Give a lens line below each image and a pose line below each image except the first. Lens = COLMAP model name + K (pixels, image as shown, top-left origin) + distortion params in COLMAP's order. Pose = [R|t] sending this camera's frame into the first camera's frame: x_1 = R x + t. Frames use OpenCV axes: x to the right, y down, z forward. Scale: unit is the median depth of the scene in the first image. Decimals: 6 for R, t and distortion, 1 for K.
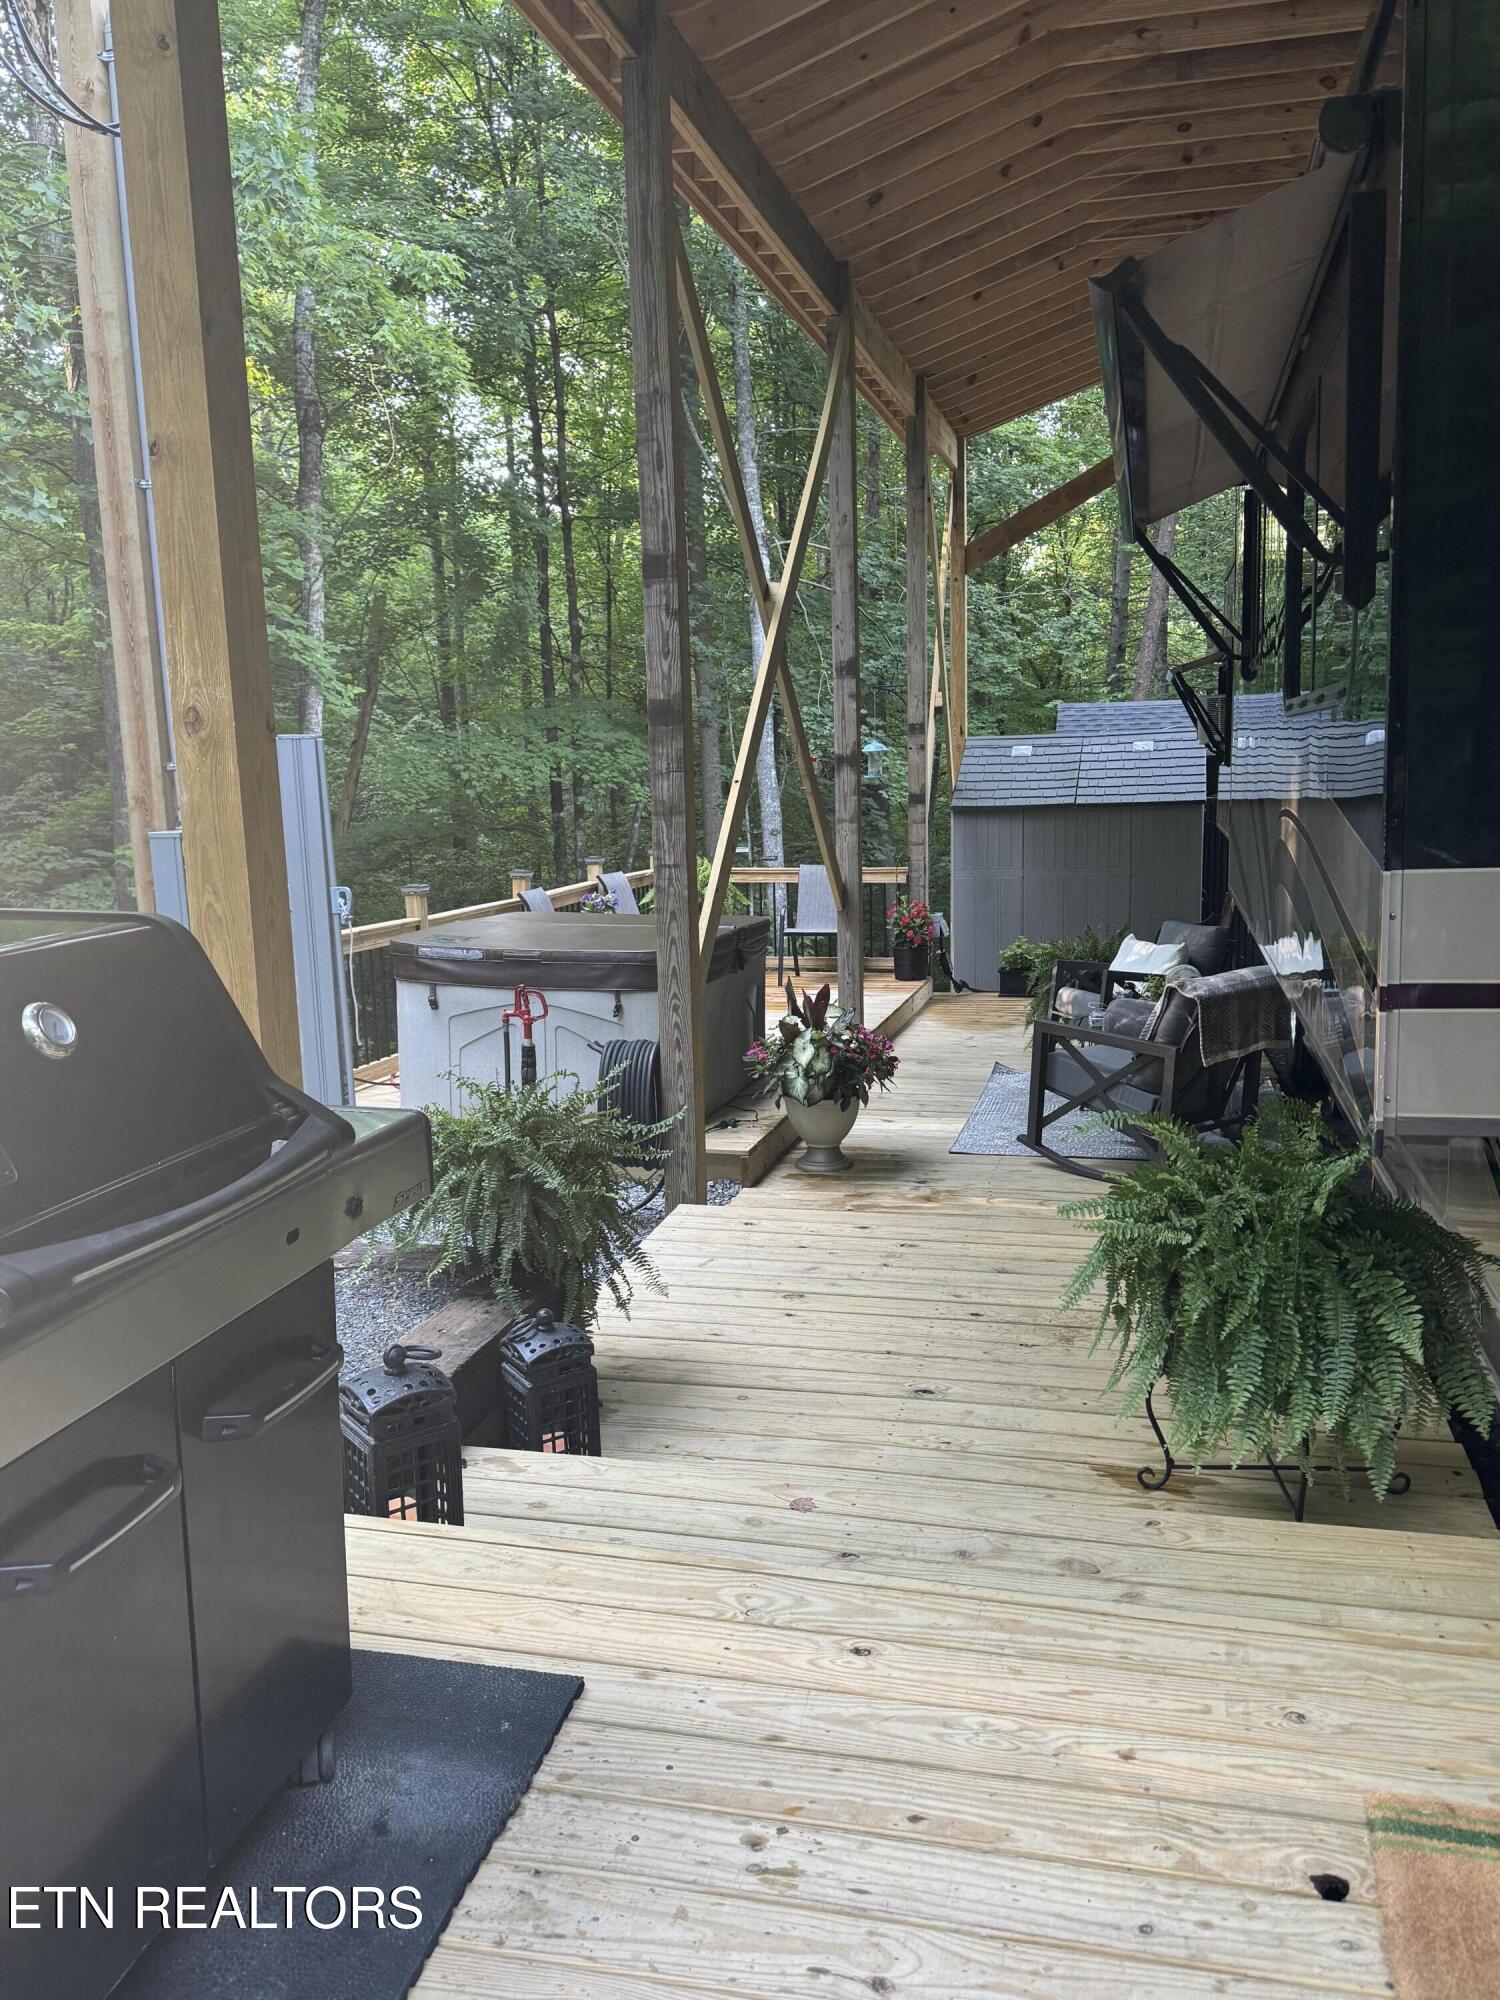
lens RADIAL K [[1591.1, 0, 750.7], [0, 1591.1, 1005.7], [0, 0, 1]] dist [0.056159, -0.071474]
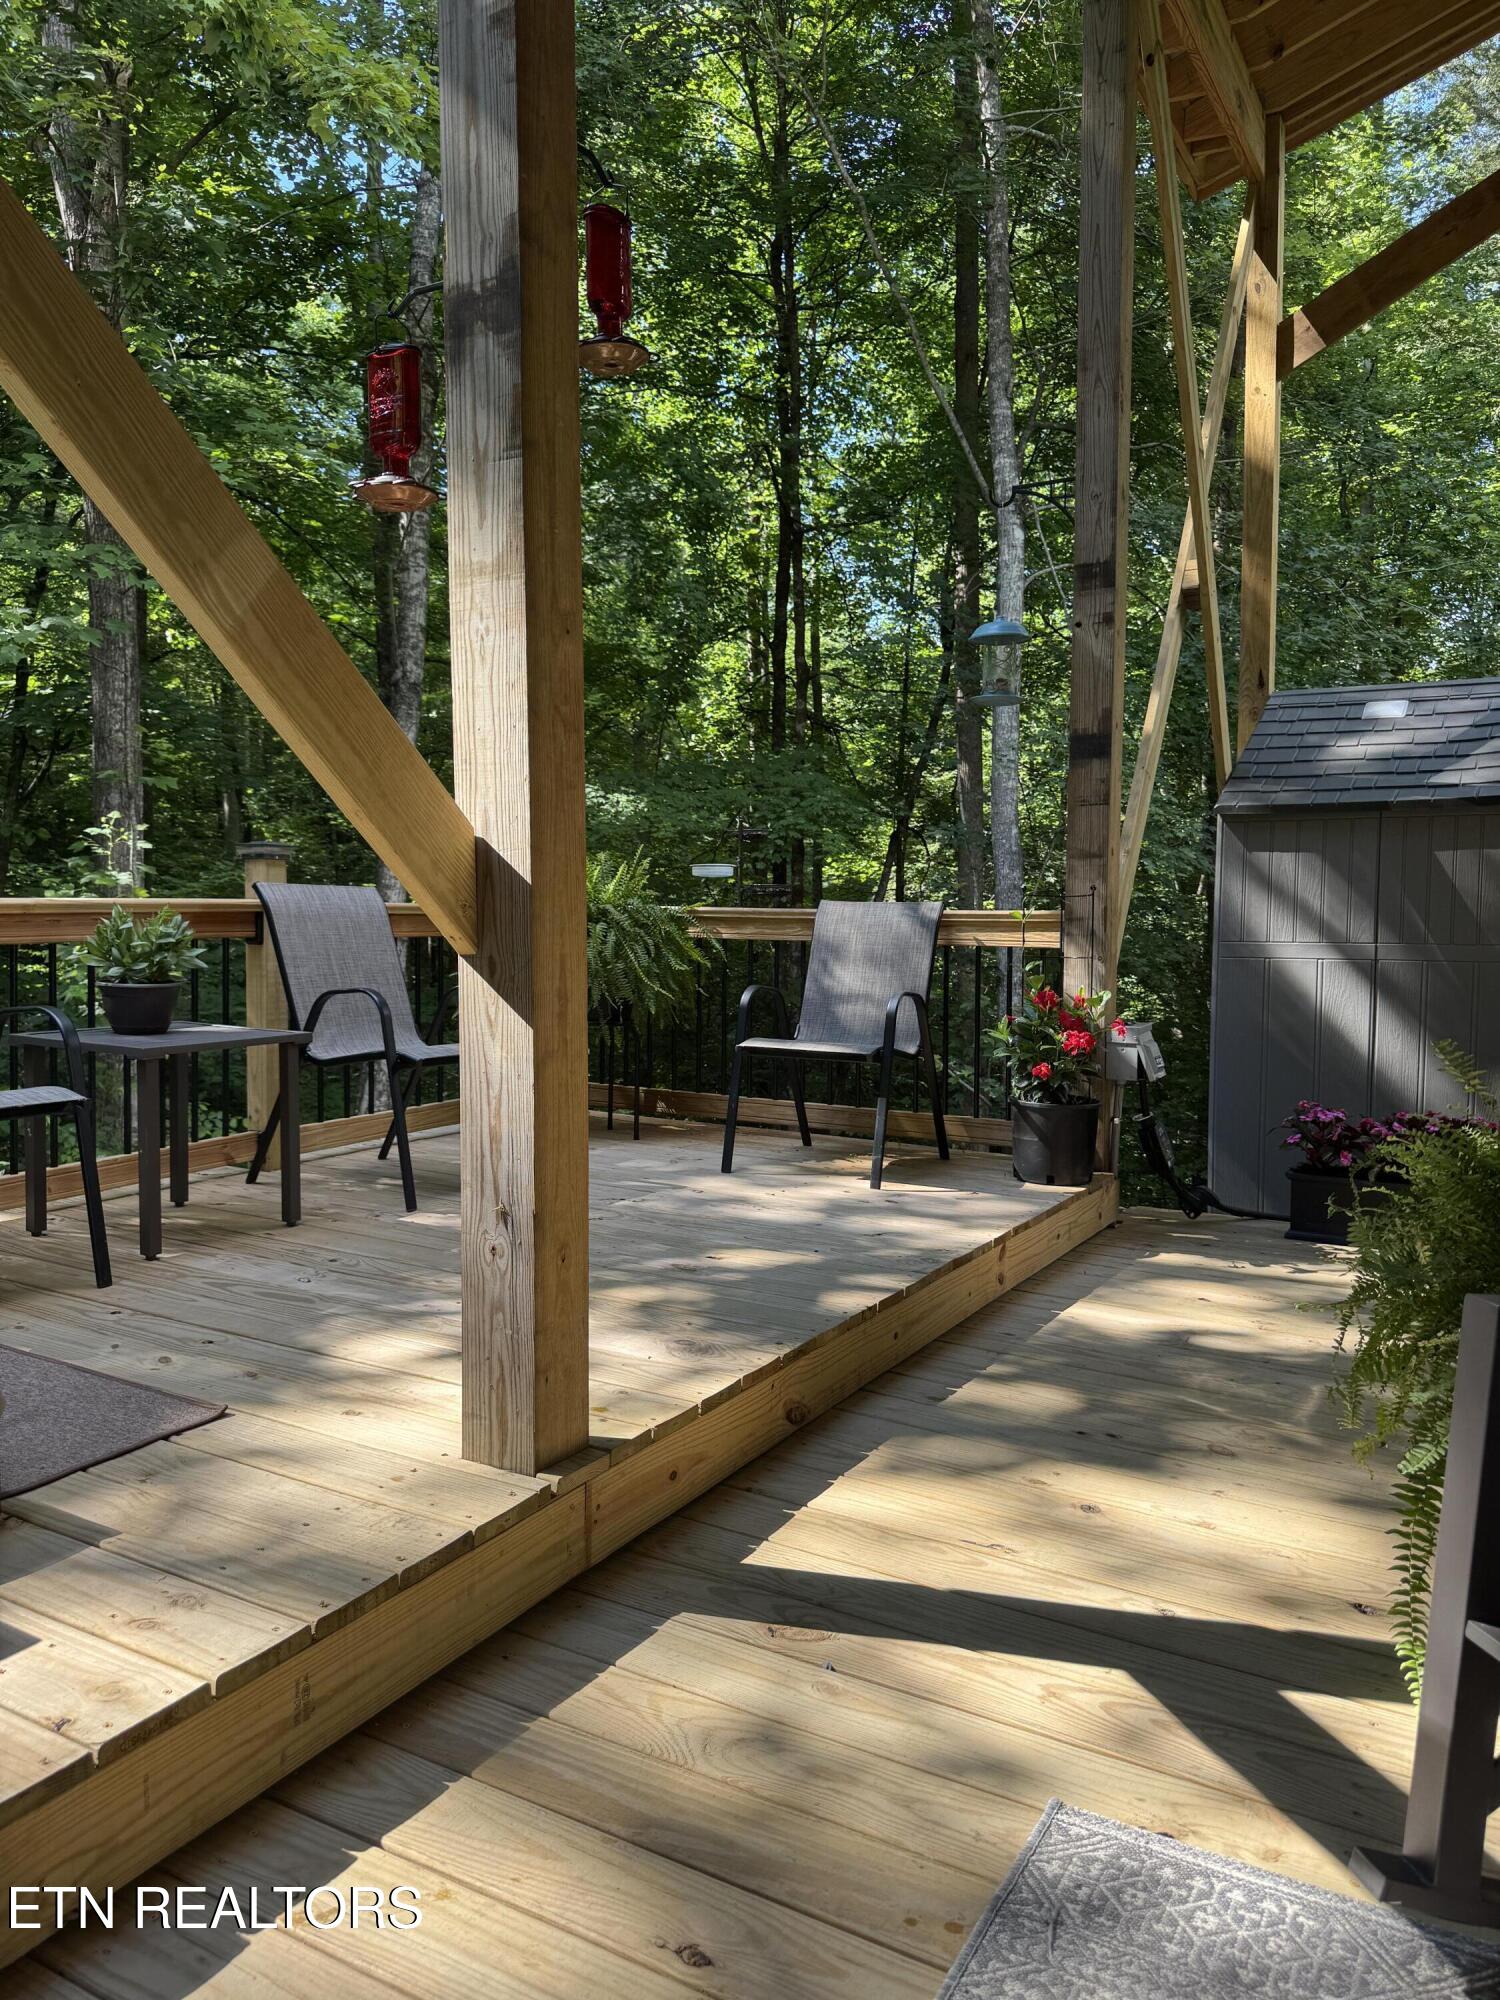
lens RADIAL K [[1414.9, 0, 759.4], [0, 1414.9, 995.4], [0, 0, 1]] dist [0.045884, -0.051088]
pose [[0.963175, 0.040855, -0.265752, 0.250540], [-0.063518, 0.994987, -0.077247, -0.061996], [0.261264, 0.091282, 0.960942, 1.279306]]
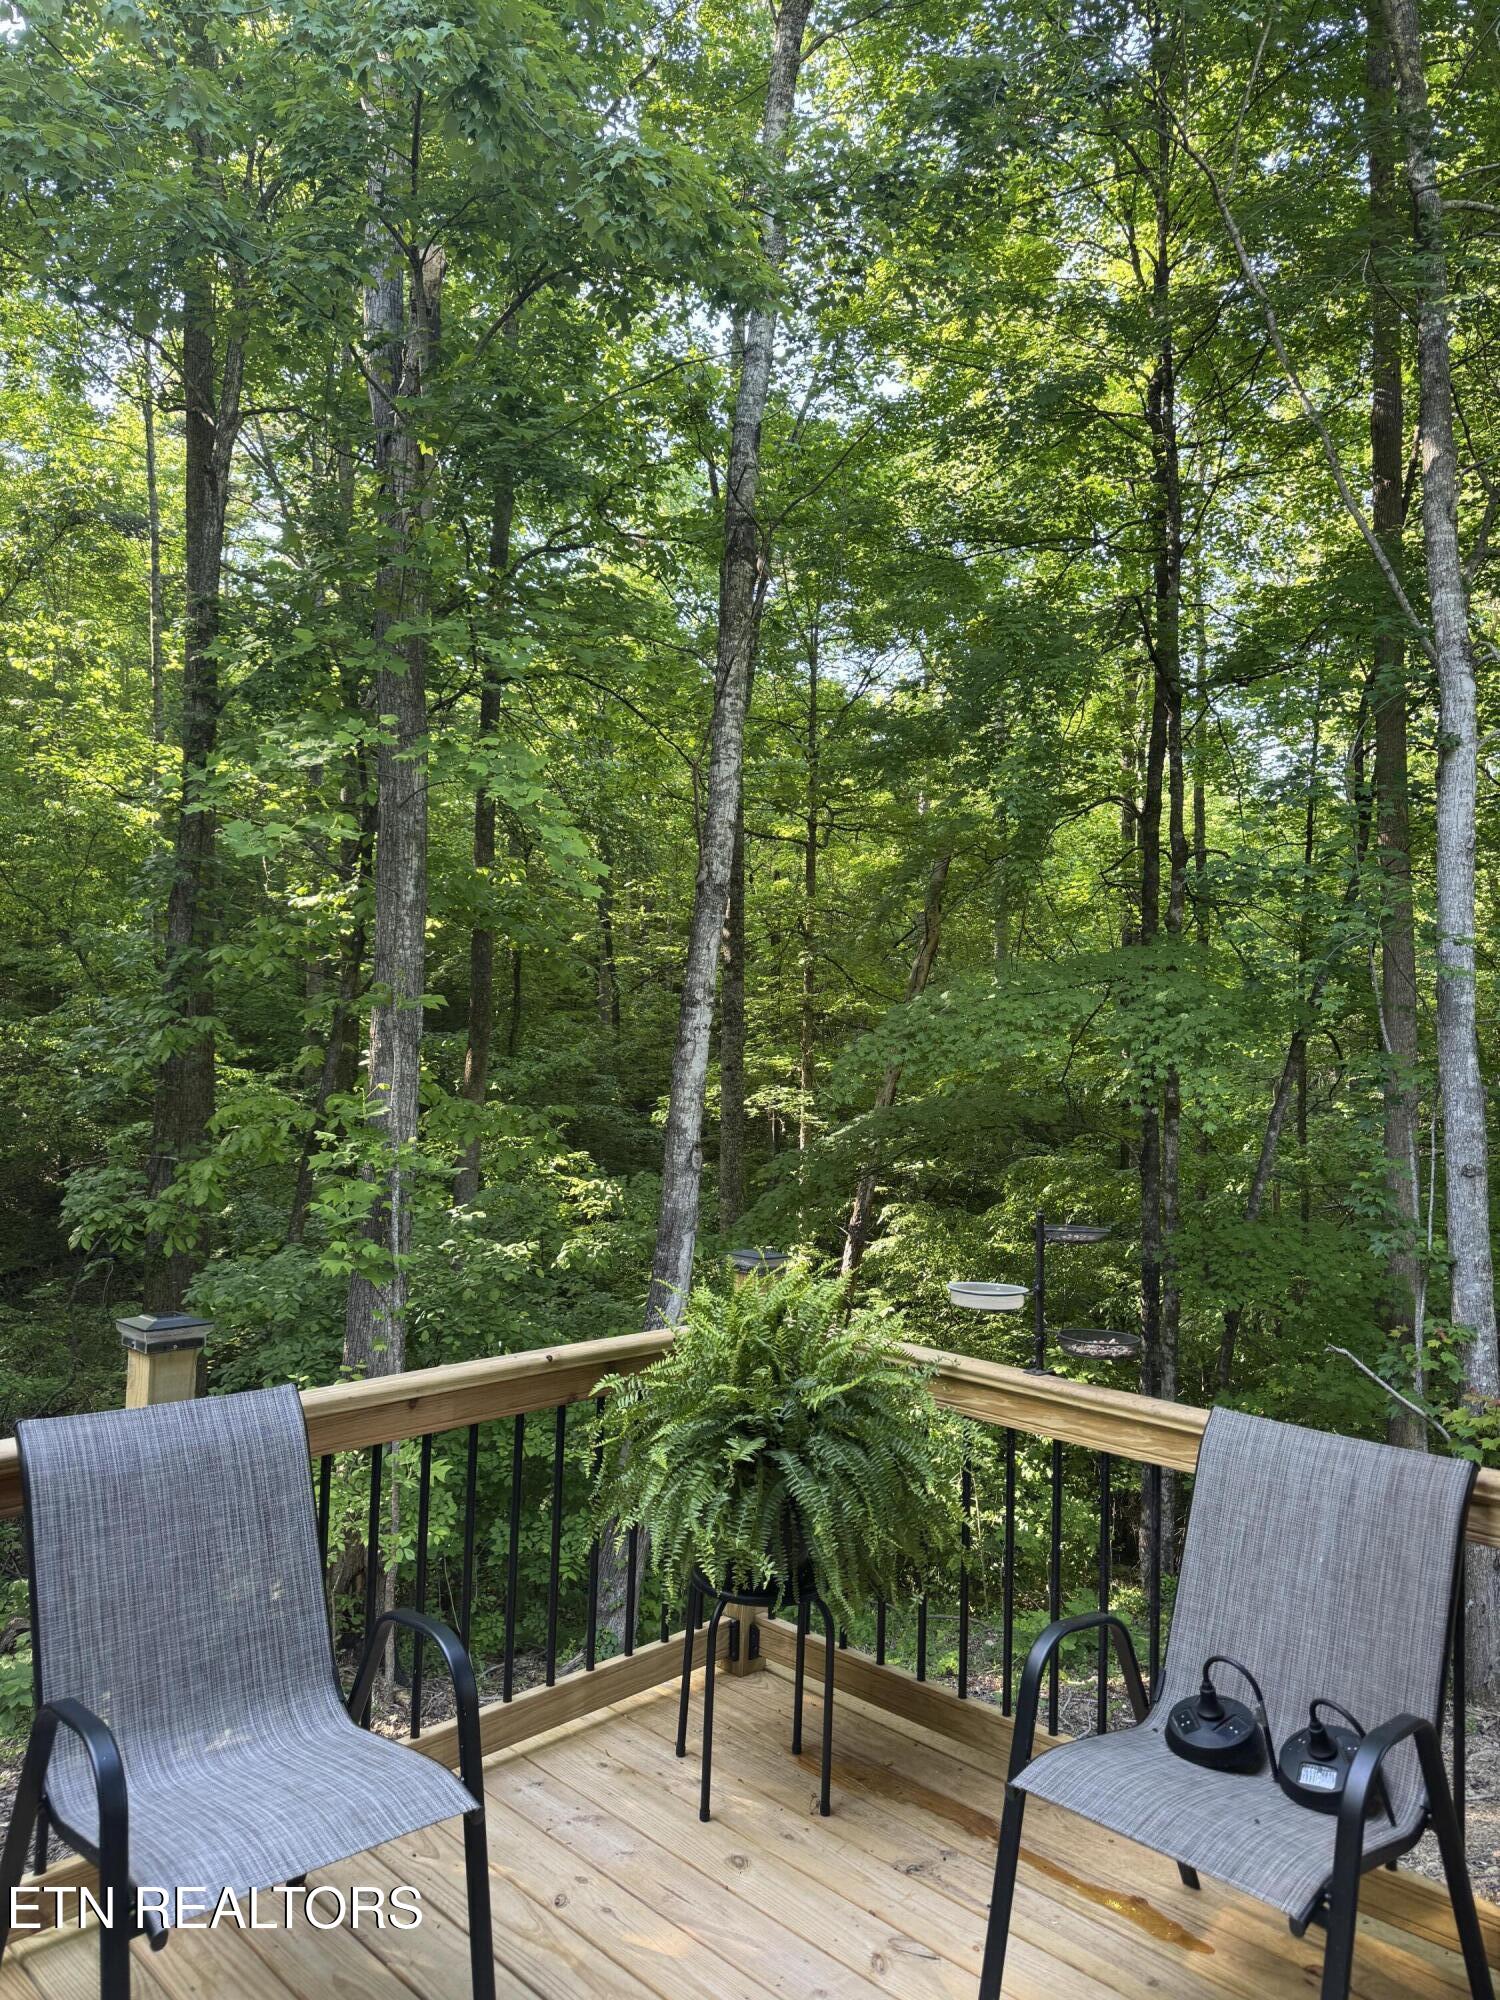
lens RADIAL K [[1417.1, 0, 732.8], [0, 1417.1, 1009.9], [0, 0, 1]] dist [0.050418, -0.059034]
pose [[0.854496, 0.024366, -0.518887, 0.170054], [-0.118432, 0.981730, -0.148932, -0.211392], [0.505778, 0.188715, 0.841770, 1.585240]]
